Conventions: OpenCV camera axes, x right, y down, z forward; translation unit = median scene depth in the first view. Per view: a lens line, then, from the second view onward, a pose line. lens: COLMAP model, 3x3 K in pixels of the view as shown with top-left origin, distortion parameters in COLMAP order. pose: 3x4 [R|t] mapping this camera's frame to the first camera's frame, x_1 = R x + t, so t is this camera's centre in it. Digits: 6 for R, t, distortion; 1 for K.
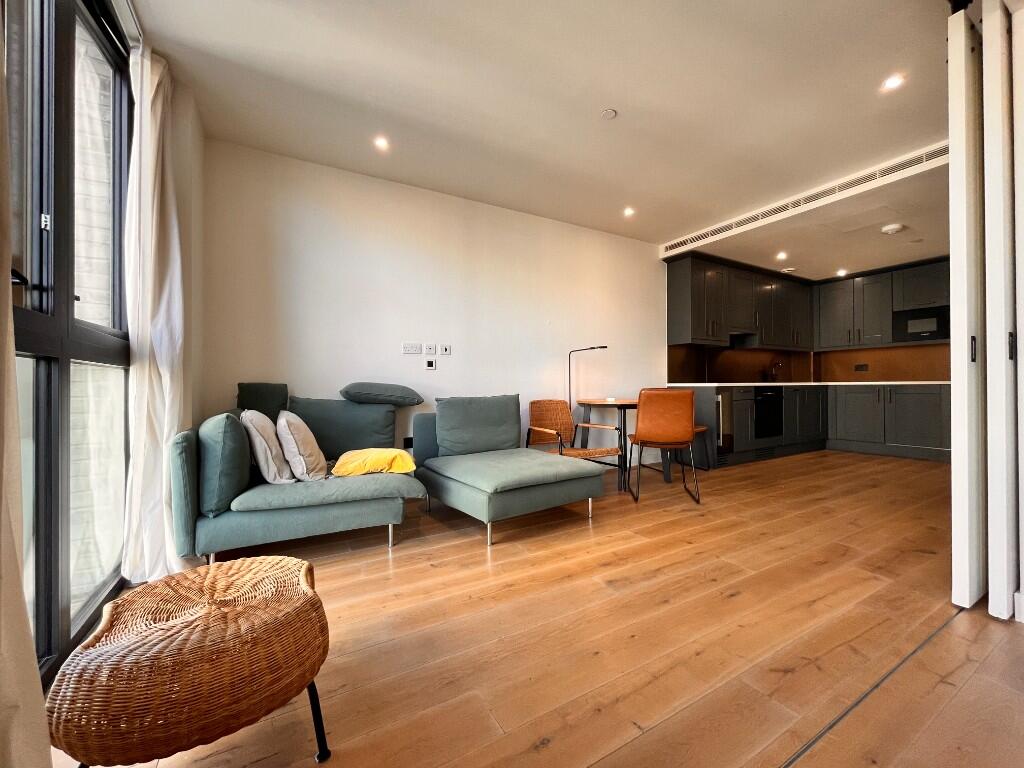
lens RADIAL K [[415.0, 0, 512.0], [0, 415.0, 384.0], [0, 0, 1]] dist [0.001140, 0.000221]
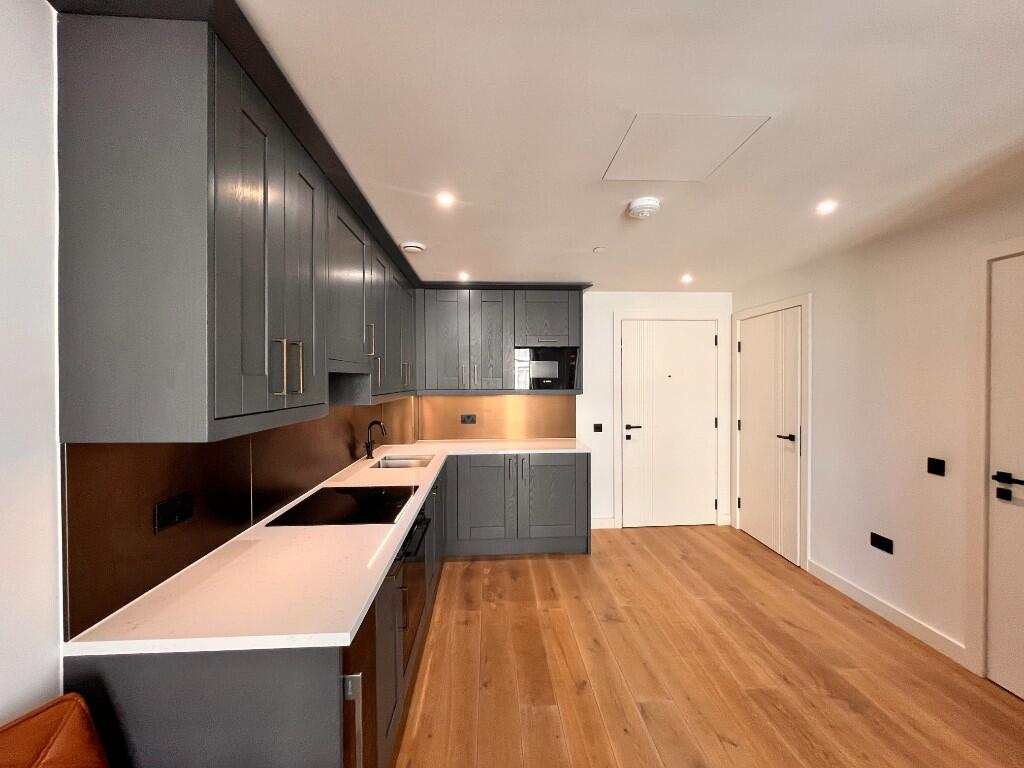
lens RADIAL K [[415.0, 0, 512.0], [0, 415.0, 384.0], [0, 0, 1]] dist [0.001140, 0.000221]
pose [[0.456139, -0.002480, 0.889905, 0.267084], [-0.002993, 0.999986, 0.004320, -0.108080], [-0.889904, -0.004634, 0.456125, 0.652424]]
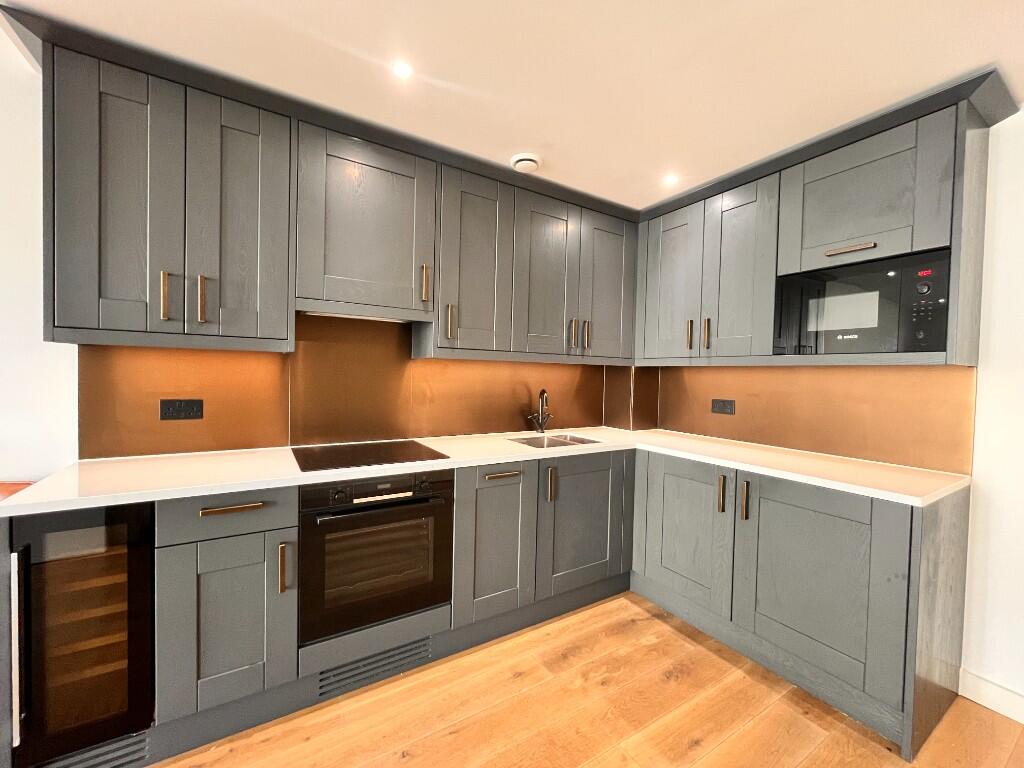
lens RADIAL K [[415.0, 0, 512.0], [0, 415.0, 384.0], [0, 0, 1]] dist [0.001140, 0.000221]
pose [[0.999190, 0.032428, 0.023843, 0.639248], [-0.033047, 0.999114, 0.026062, -0.072268], [-0.022977, -0.026829, 0.999376, 0.592546]]
